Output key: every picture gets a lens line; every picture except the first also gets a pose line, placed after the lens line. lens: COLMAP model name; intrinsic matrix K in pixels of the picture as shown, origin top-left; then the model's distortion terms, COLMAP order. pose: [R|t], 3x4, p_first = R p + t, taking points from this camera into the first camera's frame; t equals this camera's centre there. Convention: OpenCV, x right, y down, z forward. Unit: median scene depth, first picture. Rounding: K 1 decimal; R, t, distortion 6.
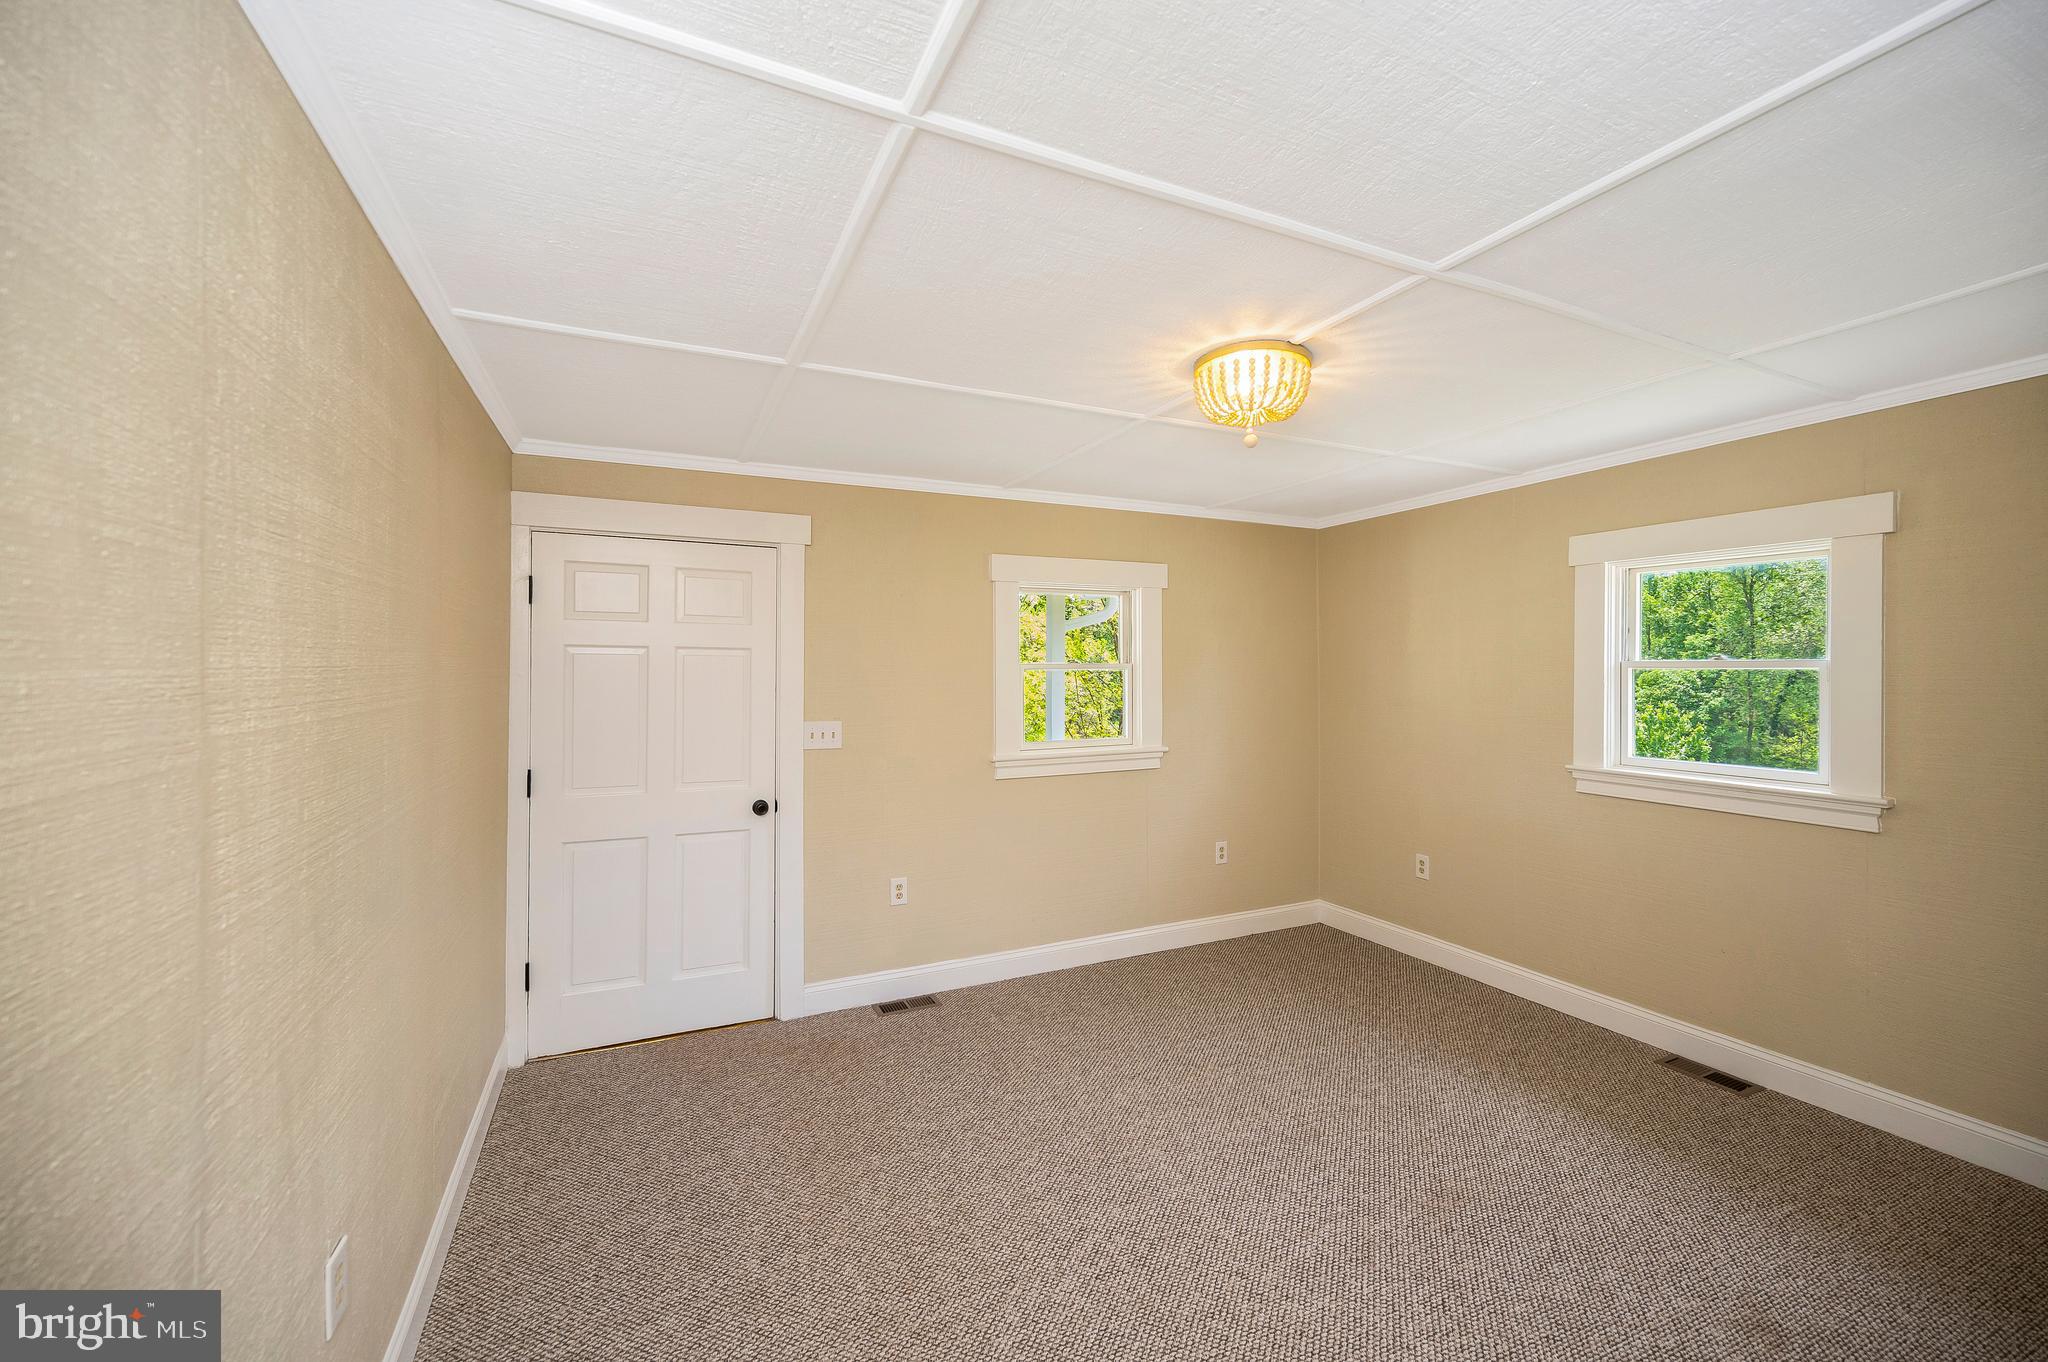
lens RADIAL K [[831.3, 0, 1026.0], [0, 831.3, 653.6], [0, 0, 1]] dist [0.000122, -0.000057]
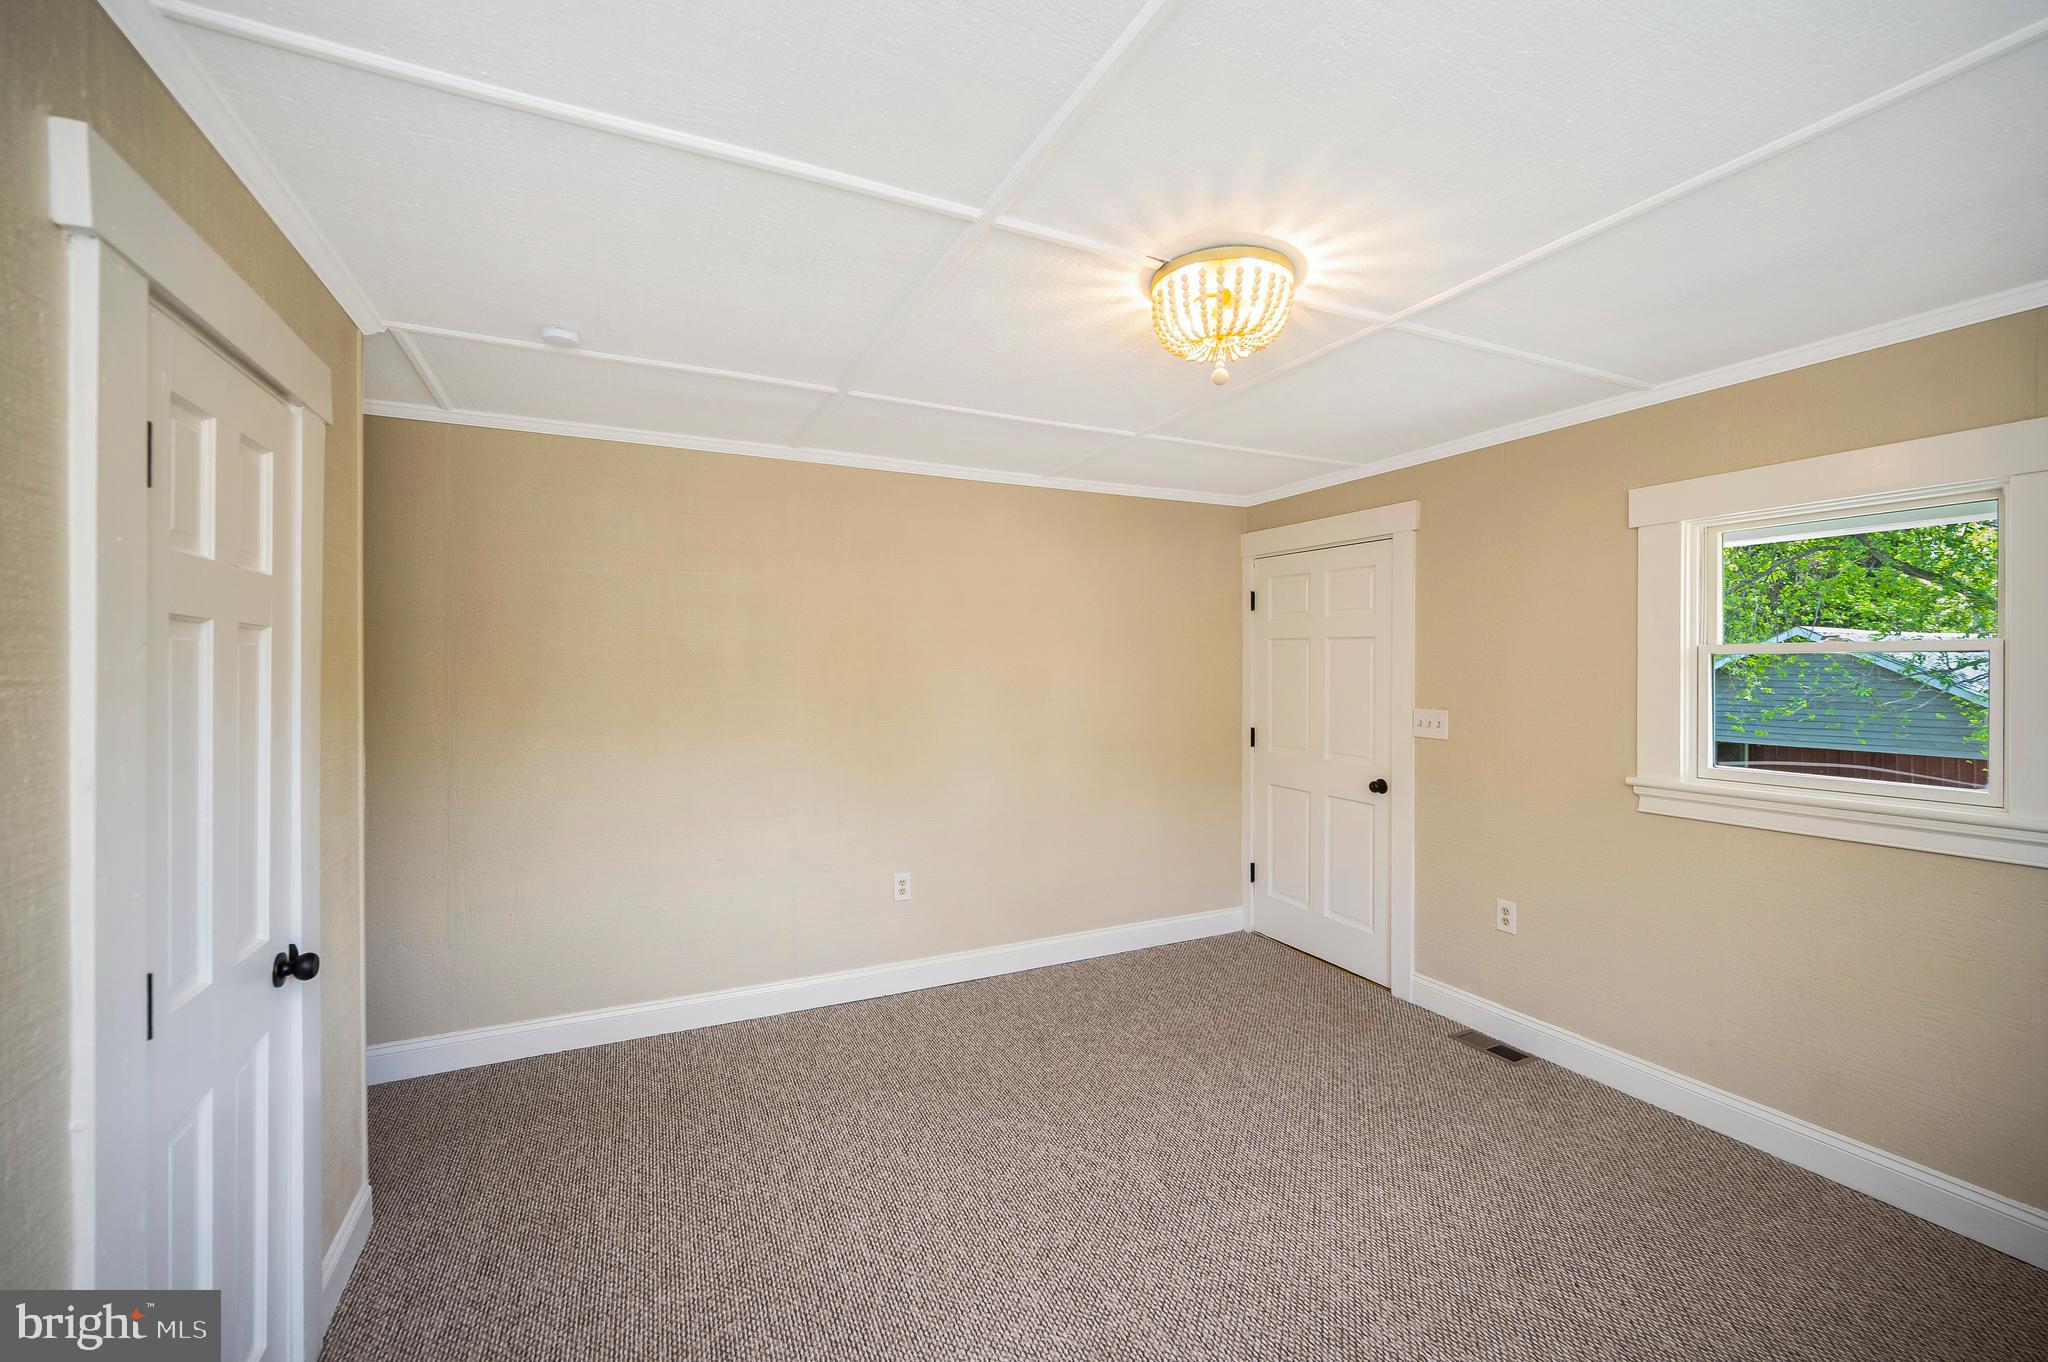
lens RADIAL K [[831.3, 0, 1026.0], [0, 831.3, 653.6], [0, 0, 1]] dist [0.000122, -0.000057]
pose [[0.010638, -0.005324, -0.999929, 0.732039], [0.029584, 0.999550, -0.005007, 0.007753], [0.999506, -0.029529, 0.010791, 0.537495]]
